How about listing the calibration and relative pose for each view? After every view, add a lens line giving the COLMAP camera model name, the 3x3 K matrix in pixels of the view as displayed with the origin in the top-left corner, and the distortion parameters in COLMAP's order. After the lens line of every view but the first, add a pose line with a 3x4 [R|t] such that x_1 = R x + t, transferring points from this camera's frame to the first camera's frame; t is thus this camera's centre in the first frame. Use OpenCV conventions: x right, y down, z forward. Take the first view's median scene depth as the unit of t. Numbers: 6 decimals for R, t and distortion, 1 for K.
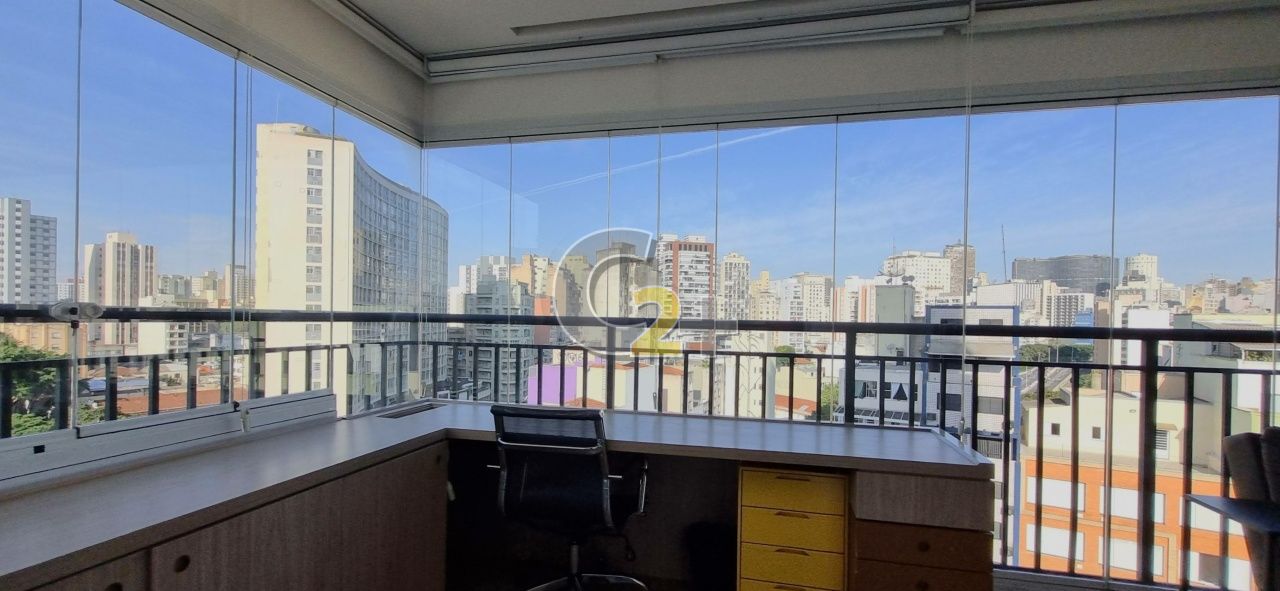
lens RADIAL K [[567.6, 0, 635.1], [0, 567.6, 323.2], [0, 0, 1]] dist [0.000636, -0.000013]
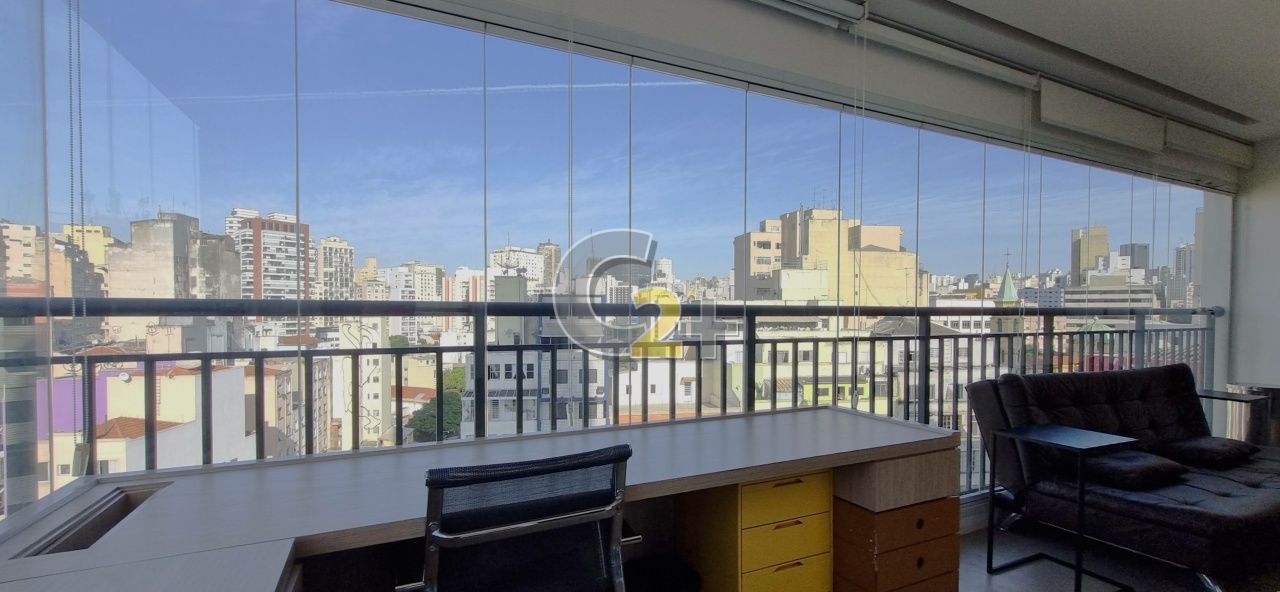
lens RADIAL K [[540.6, 0, 644.9], [0, 540.6, 318.8], [0, 0, 1]] dist [0.001803, -0.000451]
pose [[0.766218, -0.027355, 0.641998, -0.020568], [0.018660, 0.999619, 0.020323, -0.000006], [-0.642310, -0.003592, 0.766437, 0.024876]]
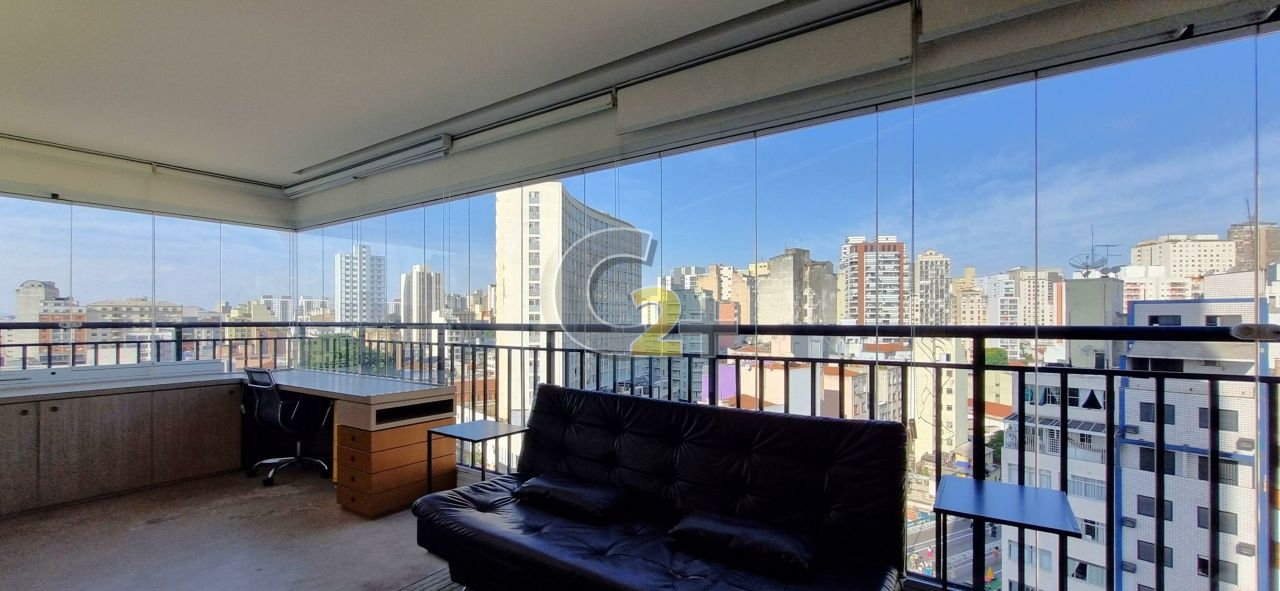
lens RADIAL K [[527.2, 0, 637.6], [0, 527.2, 318.8], [0, 0, 1]] dist [0.001963, 0.000116]
pose [[0.935327, -0.017815, -0.353335, 0.085961], [0.012438, 0.999770, -0.017482, 0.001130], [0.353565, 0.011957, 0.935334, -0.014319]]
